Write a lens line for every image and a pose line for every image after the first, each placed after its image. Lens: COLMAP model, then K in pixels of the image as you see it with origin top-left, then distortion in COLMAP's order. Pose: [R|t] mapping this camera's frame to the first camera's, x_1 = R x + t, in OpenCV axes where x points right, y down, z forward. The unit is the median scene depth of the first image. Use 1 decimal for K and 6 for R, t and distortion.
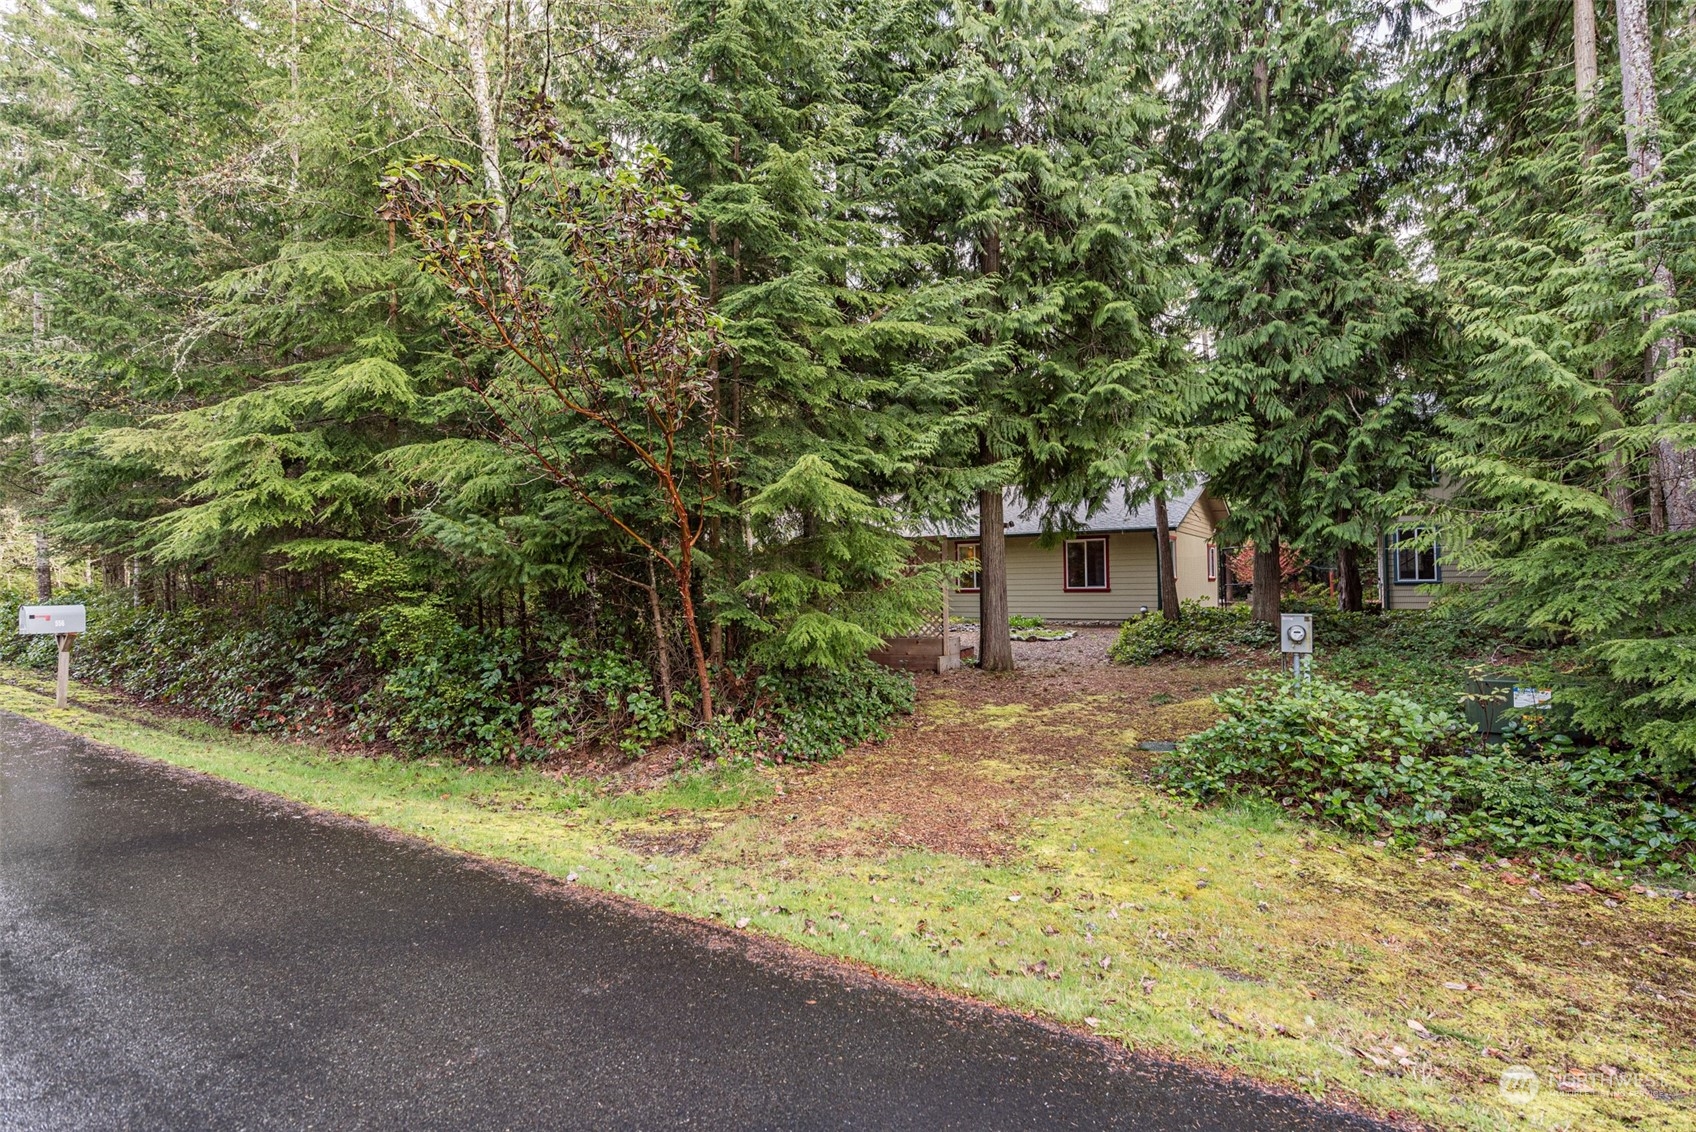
lens RADIAL K [[845.0, 0, 848.0], [0, 845.0, 566.0], [0, 0, 1]] dist [0.010419, 0.000189]
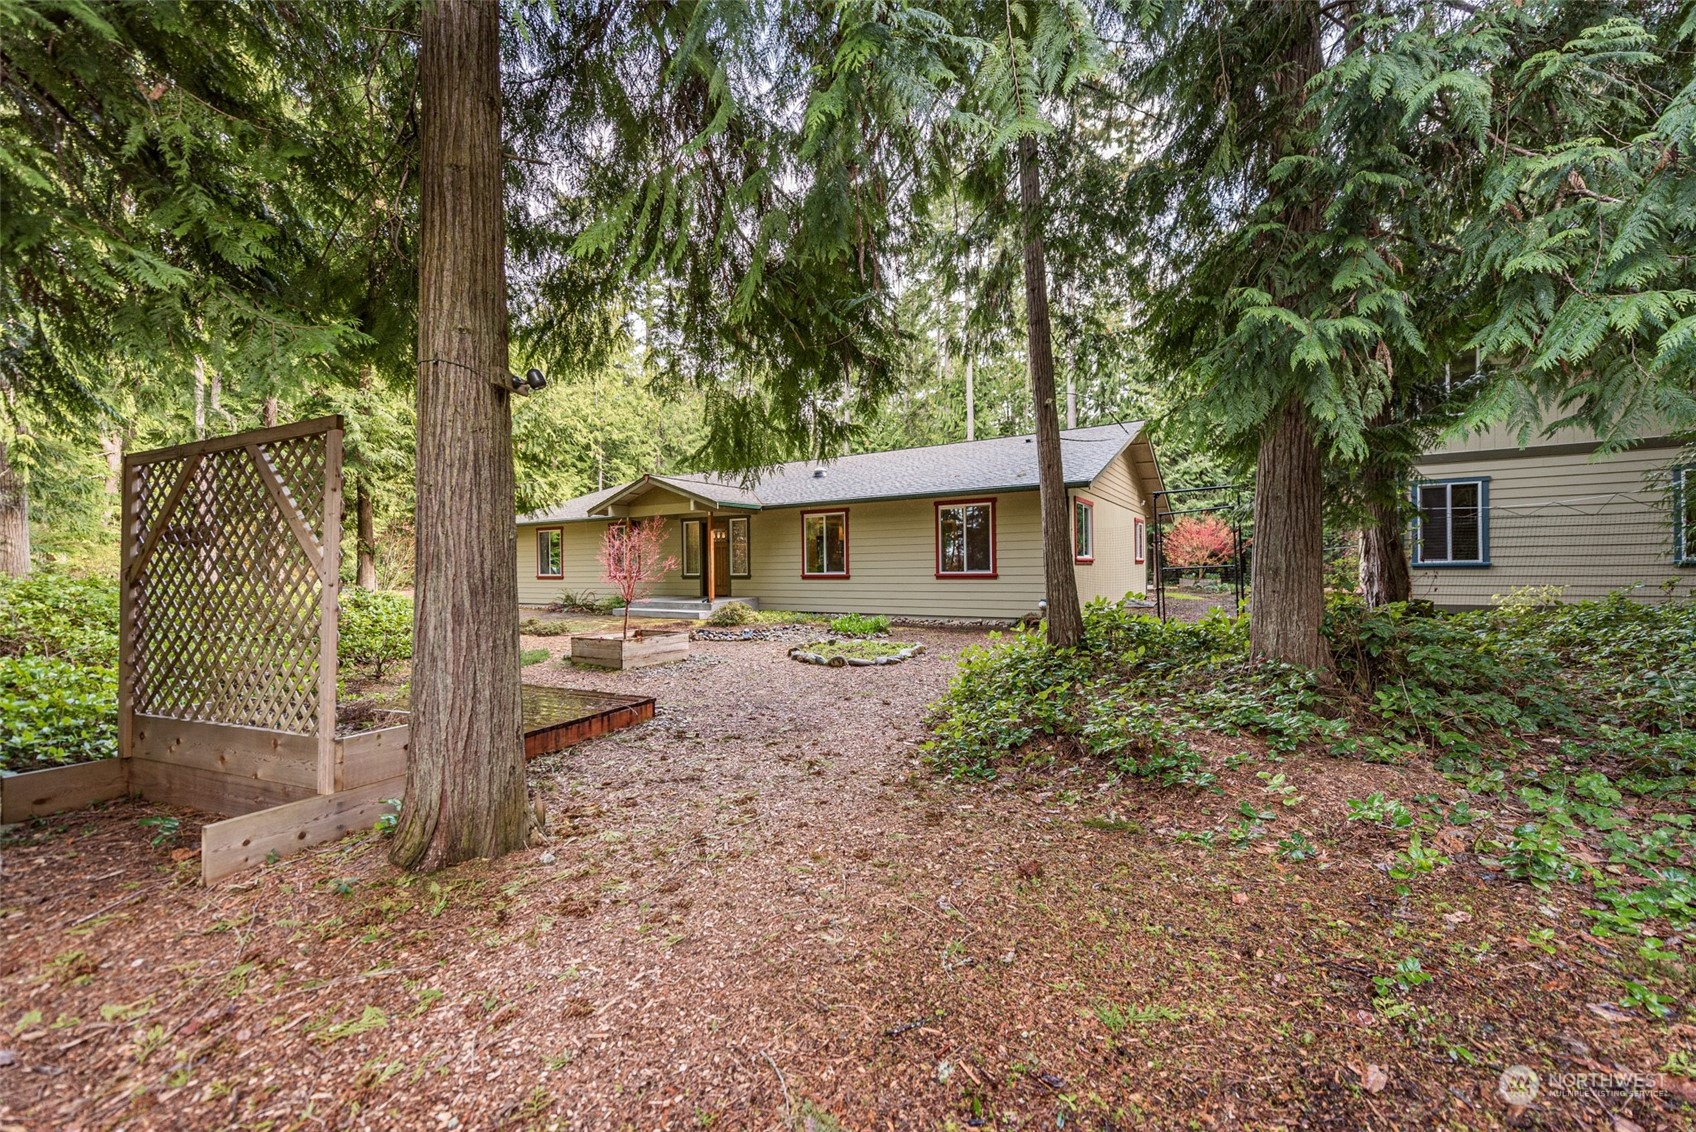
lens RADIAL K [[661.3, 0, 848.0], [0, 661.3, 566.0], [0, 0, 1]] dist [0.020235, -0.006611]
pose [[0.999992, -0.003644, -0.001582, 0.202035], [0.003672, 0.999825, 0.018355, 0.010395], [0.001515, -0.018361, 0.999830, 0.486187]]
